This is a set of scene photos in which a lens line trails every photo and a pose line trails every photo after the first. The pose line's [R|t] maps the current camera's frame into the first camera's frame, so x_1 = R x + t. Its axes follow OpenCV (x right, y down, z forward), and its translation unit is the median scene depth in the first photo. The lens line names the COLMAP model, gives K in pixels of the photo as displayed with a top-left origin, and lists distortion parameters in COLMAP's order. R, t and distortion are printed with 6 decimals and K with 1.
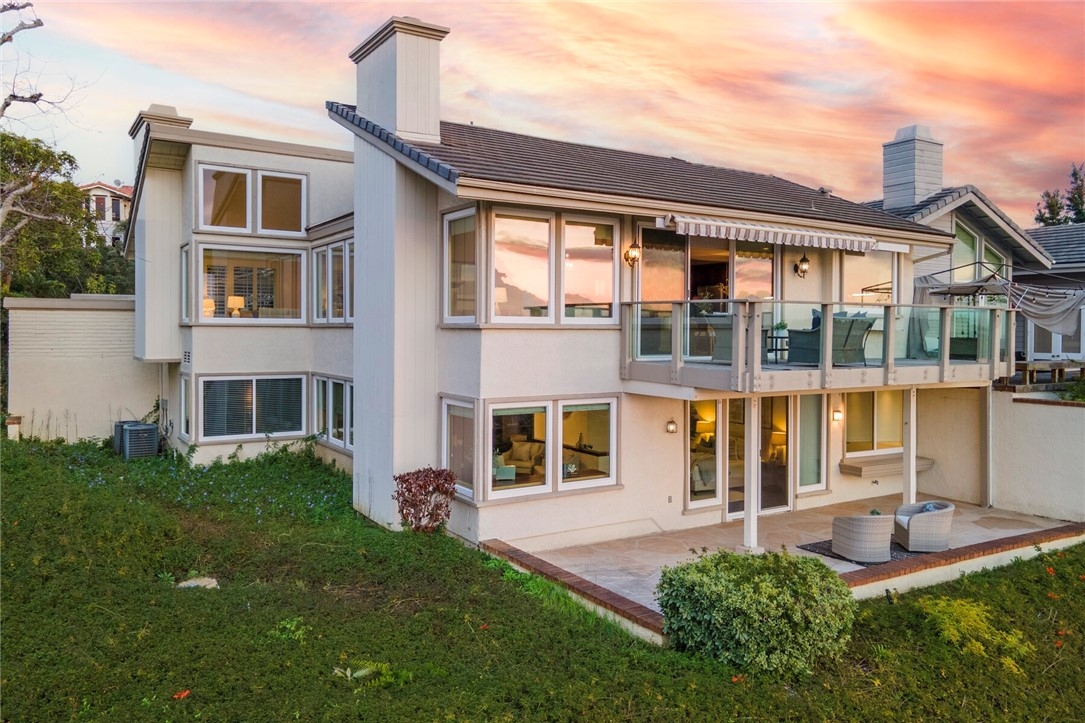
lens RADIAL K [[812.2, 0, 541.1], [0, 812.2, 335.2], [0, 0, 1]] dist [0.036362, 0.011960]
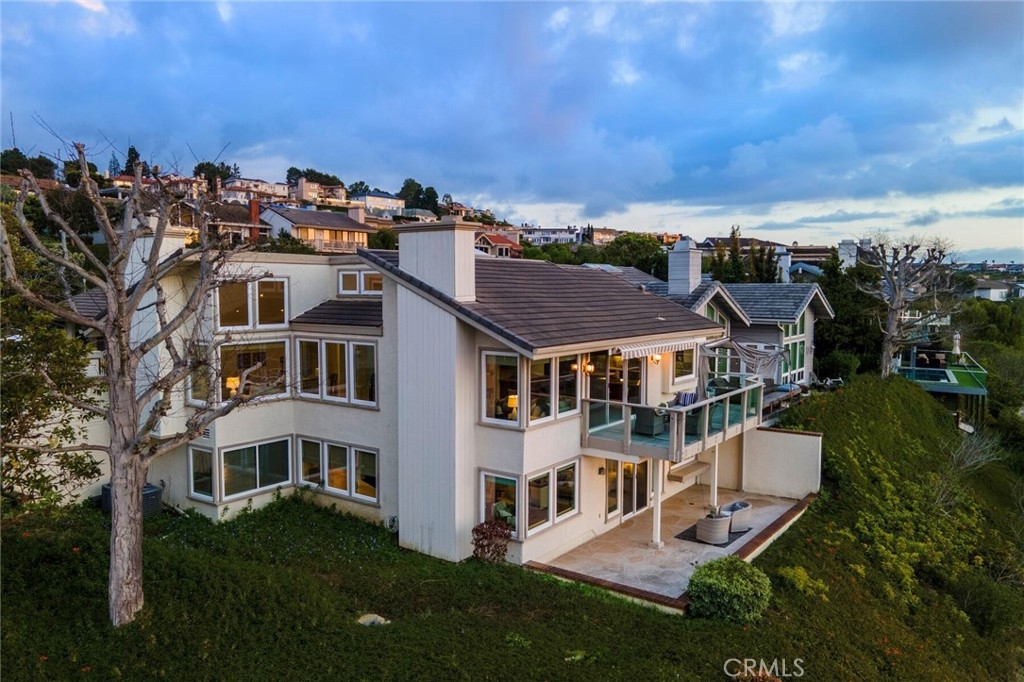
lens RADIAL K [[771.9, 0, 512.0], [0, 771.9, 341.0], [0, 0, 1]] dist [0.031839, 0.001024]
pose [[0.927253, -0.027852, 0.373398, -0.593293], [0.001416, 0.997483, 0.070885, -0.263390], [-0.374433, -0.065200, 0.924959, -0.332299]]
